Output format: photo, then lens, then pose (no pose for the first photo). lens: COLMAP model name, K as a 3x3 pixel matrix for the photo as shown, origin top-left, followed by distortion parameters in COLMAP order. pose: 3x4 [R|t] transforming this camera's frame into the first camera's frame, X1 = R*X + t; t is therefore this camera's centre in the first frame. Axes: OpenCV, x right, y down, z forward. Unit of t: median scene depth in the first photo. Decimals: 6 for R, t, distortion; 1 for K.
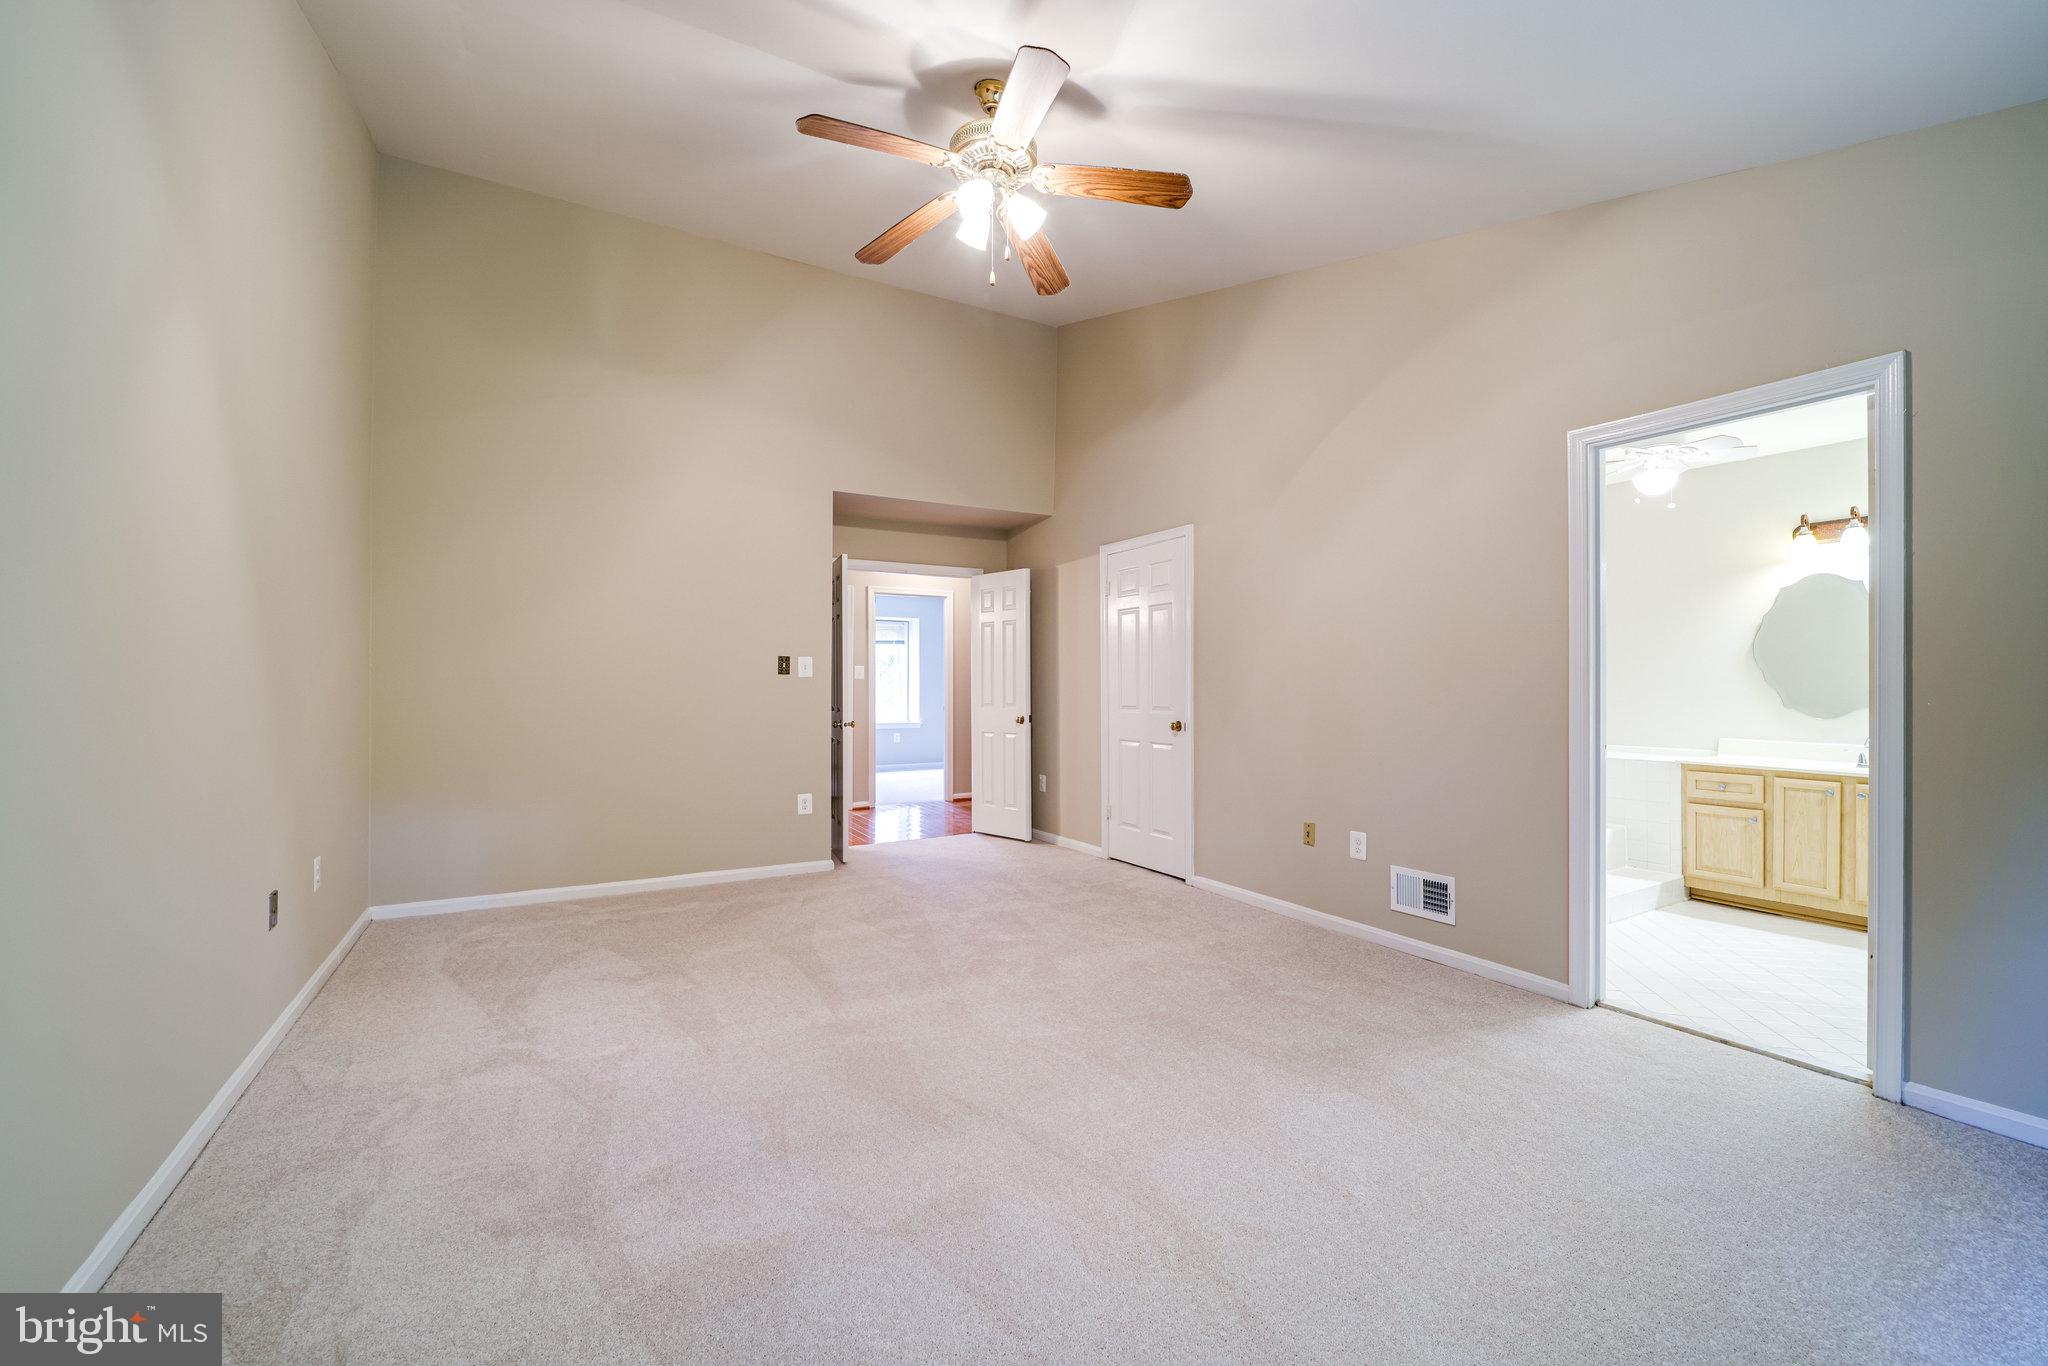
lens RADIAL K [[824.3, 0, 1020.1], [0, 824.3, 685.6], [0, 0, 1]] dist [-0.007765, -0.003461]
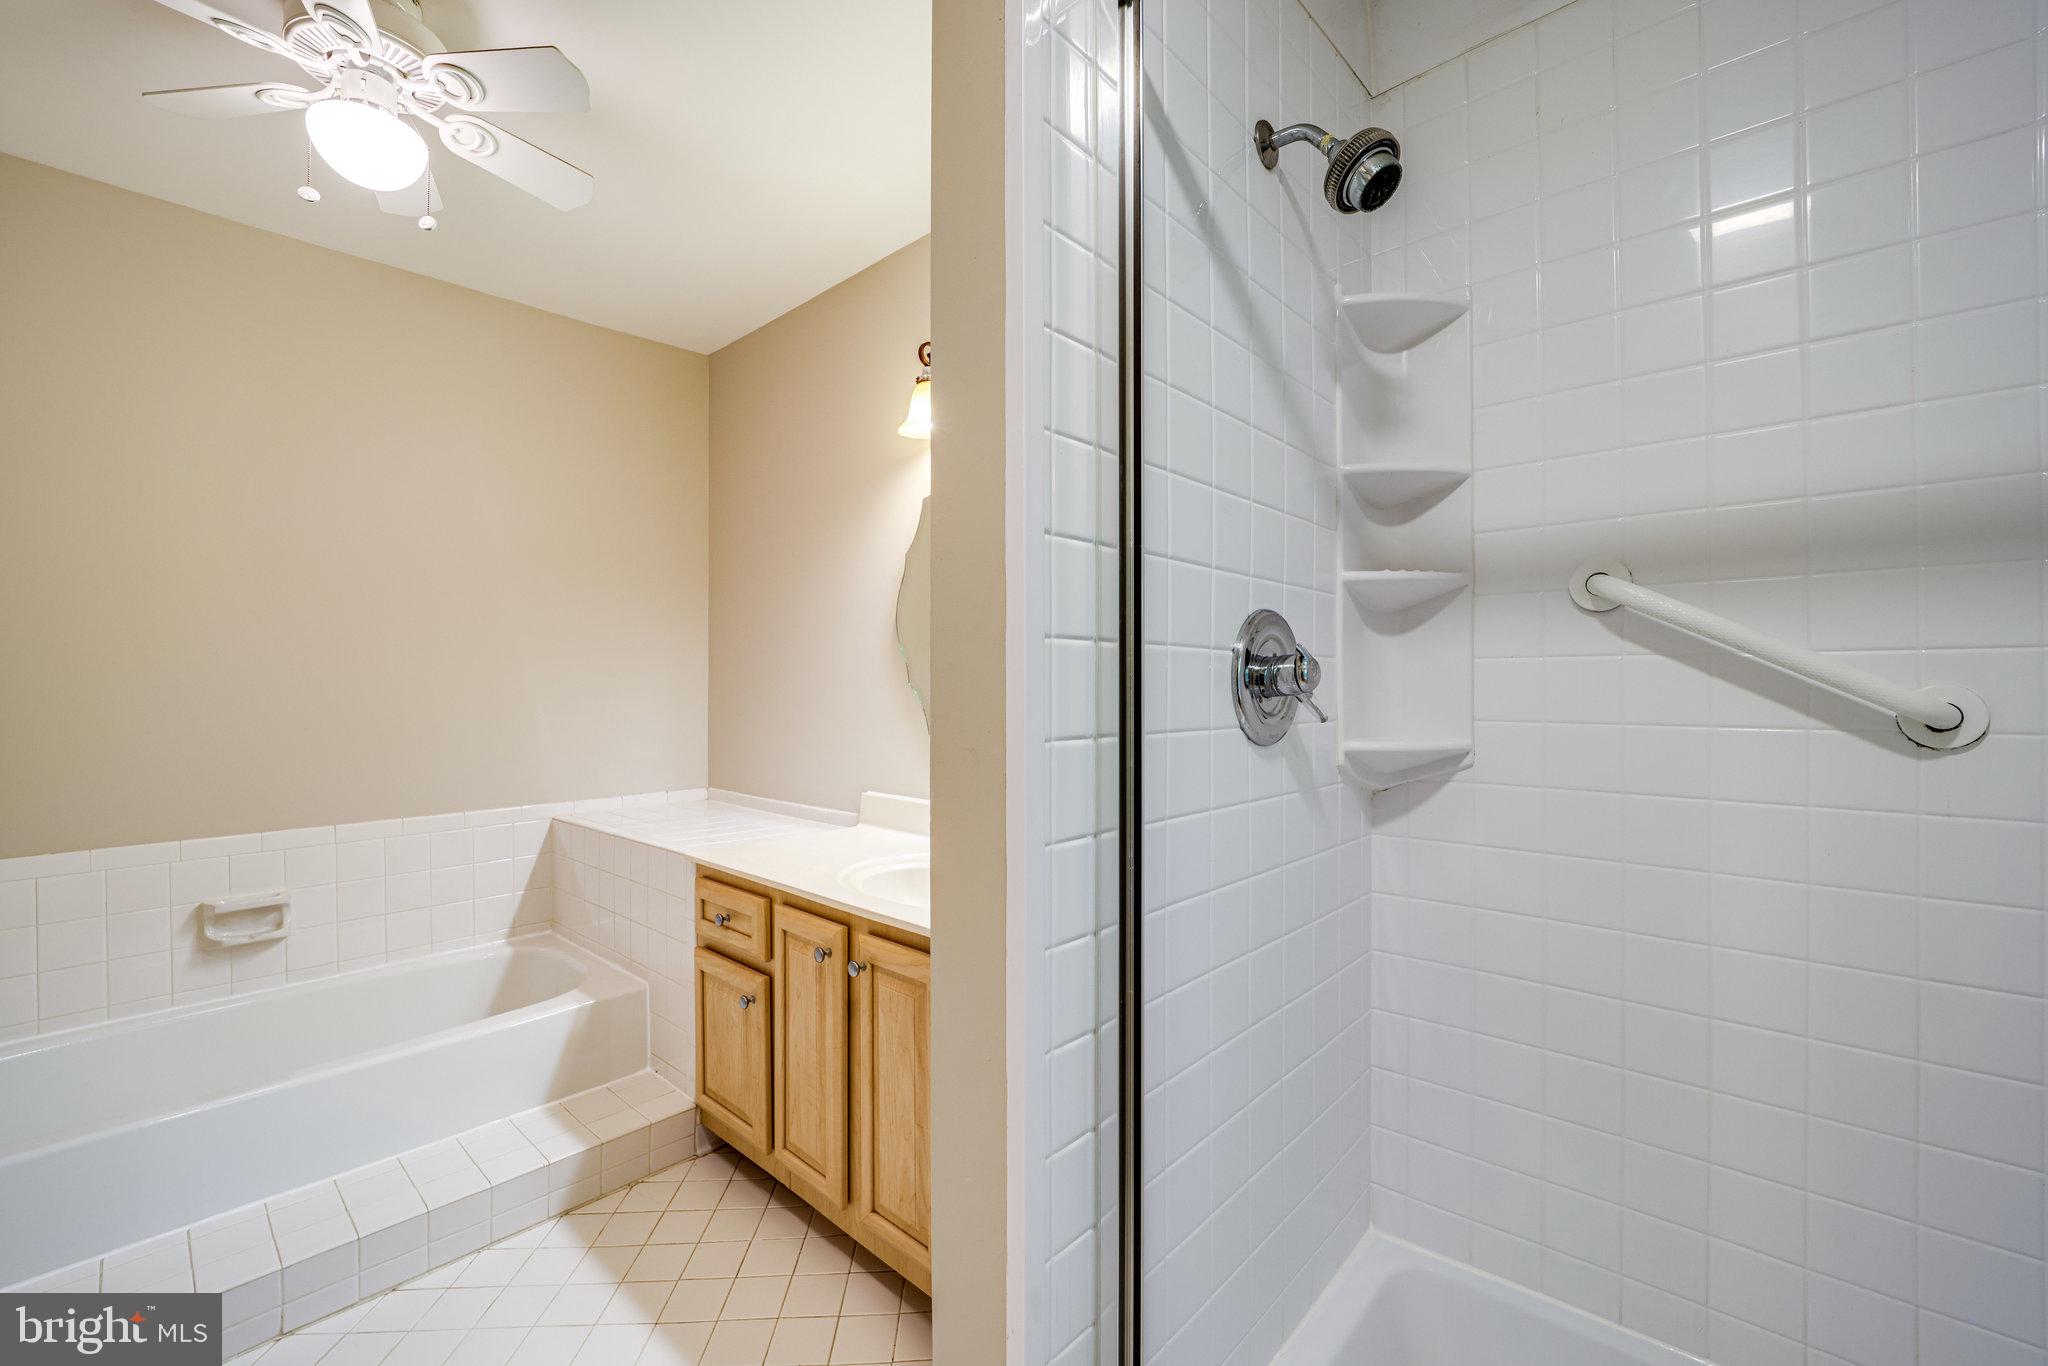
lens RADIAL K [[824.3, 0, 1027.8], [0, 824.3, 675.6], [0, 0, 1]] dist [-0.007765, -0.003461]
pose [[0.951585, 0.002035, 0.307380, 0.894686], [-0.000008, 0.999978, -0.006598, -0.005027], [-0.307387, 0.006277, 0.951564, 0.533093]]
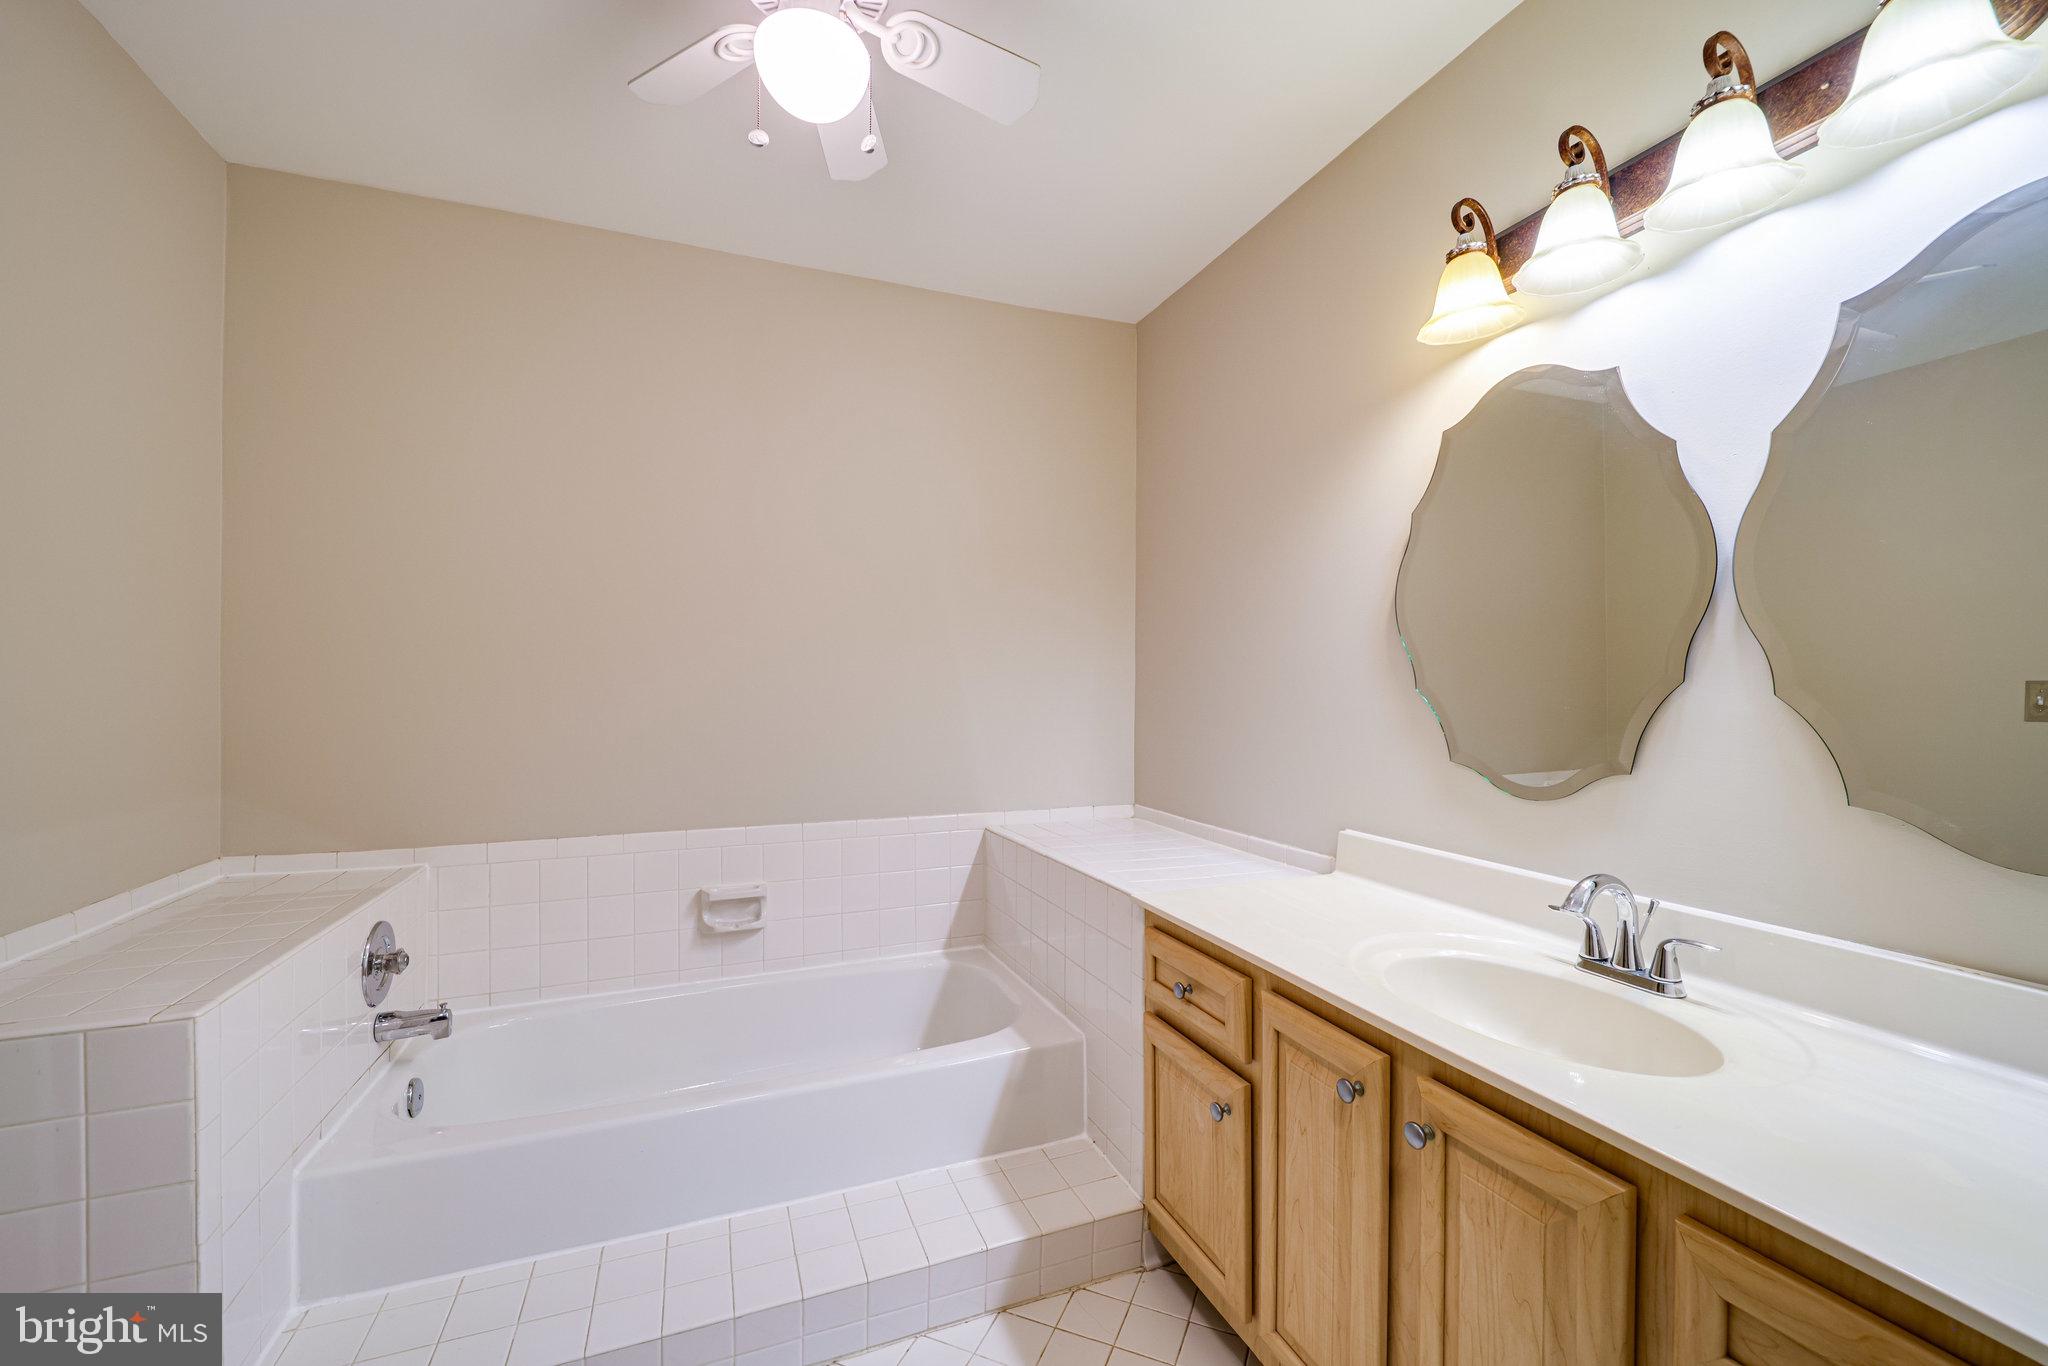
lens RADIAL K [[824.3, 0, 1030.4], [0, 824.3, 681.6], [0, 0, 1]] dist [-0.007765, -0.003461]
pose [[0.989668, 0.004218, -0.143319, 0.859028], [-0.005300, 0.999960, -0.007169, -0.003461], [0.143283, 0.007854, 0.989651, 0.657489]]
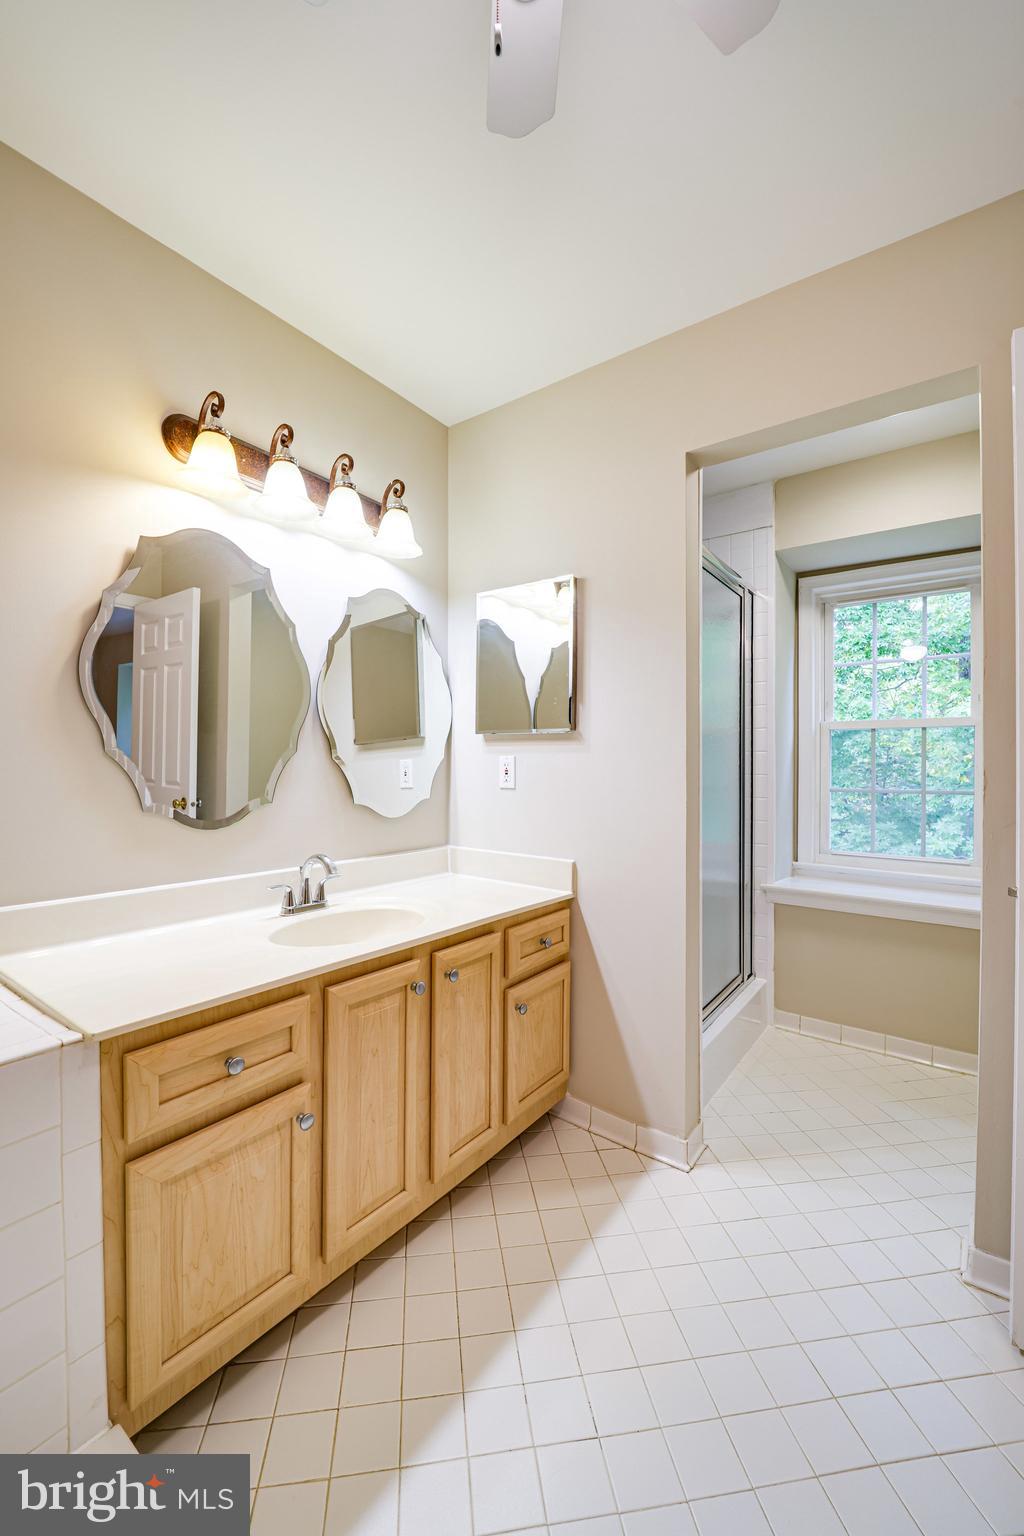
lens RADIAL K [[618.2, 0, 507.3], [0, 618.2, 761.4], [0, 0, 1]] dist [-0.007765, -0.003461]
pose [[-0.386876, 0.006178, 0.922111, 0.594798], [-0.004265, 0.999955, -0.008489, 0.003182], [-0.922122, -0.007217, -0.386832, 1.014647]]
